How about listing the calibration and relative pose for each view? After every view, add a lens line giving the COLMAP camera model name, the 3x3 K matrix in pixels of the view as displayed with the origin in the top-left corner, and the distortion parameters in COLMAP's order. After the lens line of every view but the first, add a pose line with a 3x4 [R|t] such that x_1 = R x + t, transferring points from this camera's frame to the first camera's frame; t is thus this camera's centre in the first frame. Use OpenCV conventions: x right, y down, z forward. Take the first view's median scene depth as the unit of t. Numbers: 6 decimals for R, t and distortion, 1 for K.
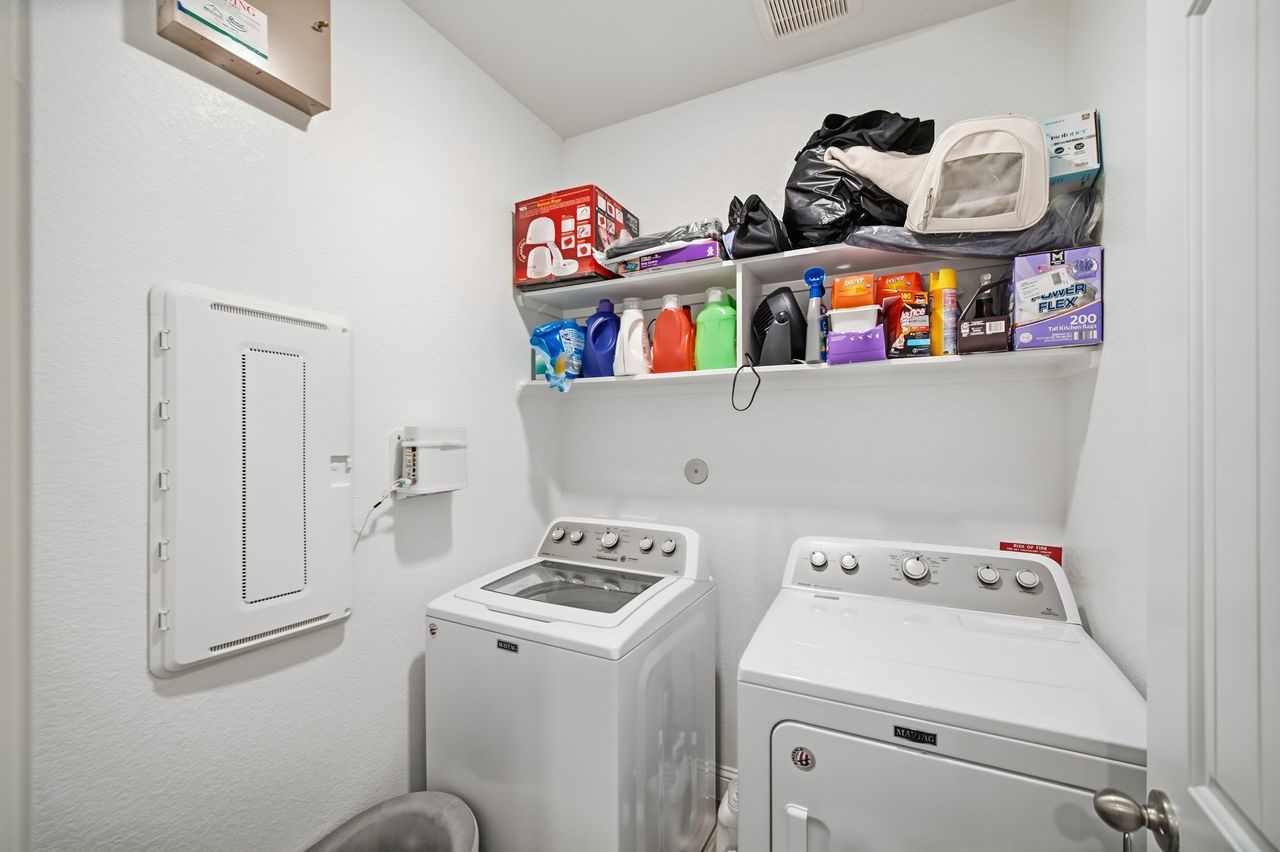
lens RADIAL K [[522.4, 0, 655.9], [0, 522.4, 438.9], [0, 0, 1]] dist [-0.009101, -0.000056]
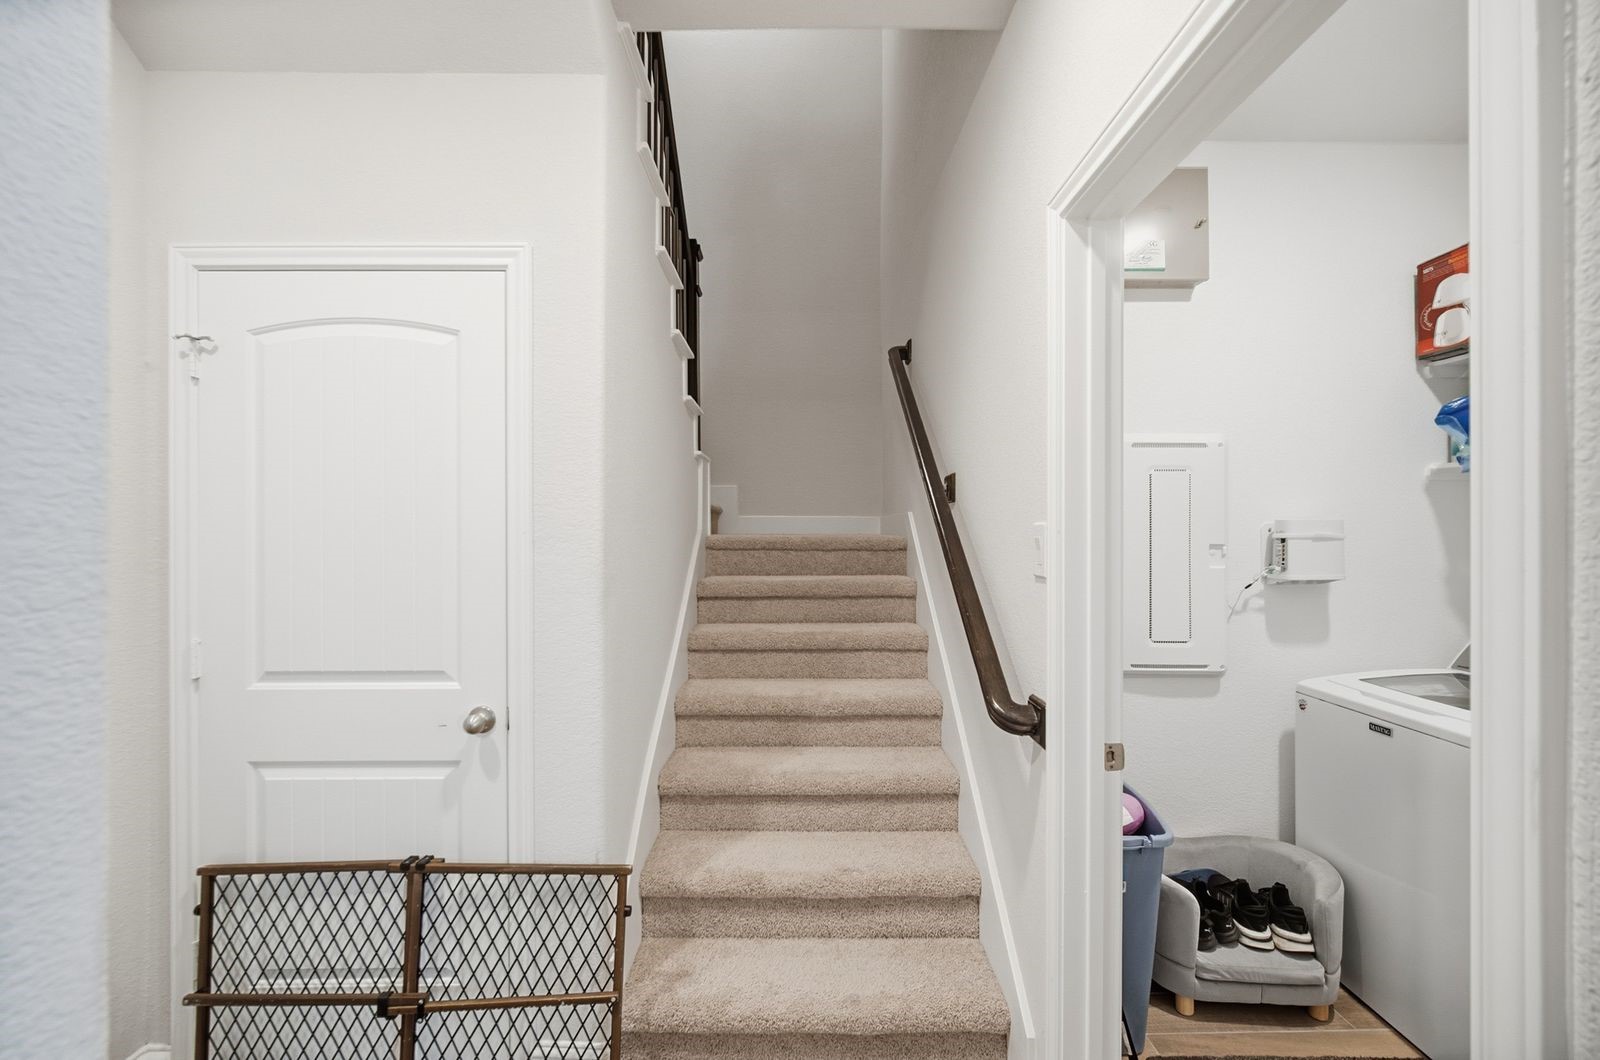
lens RADIAL K [[647.0, 0, 797.3], [0, 647.0, 534.3], [0, 0, 1]] dist [-0.001432, 0.000184]
pose [[0.439995, 0.003716, -0.897993, 0.326330], [0.002095, 0.999984, 0.005165, -0.002905], [0.897998, -0.004154, 0.439980, -0.556784]]
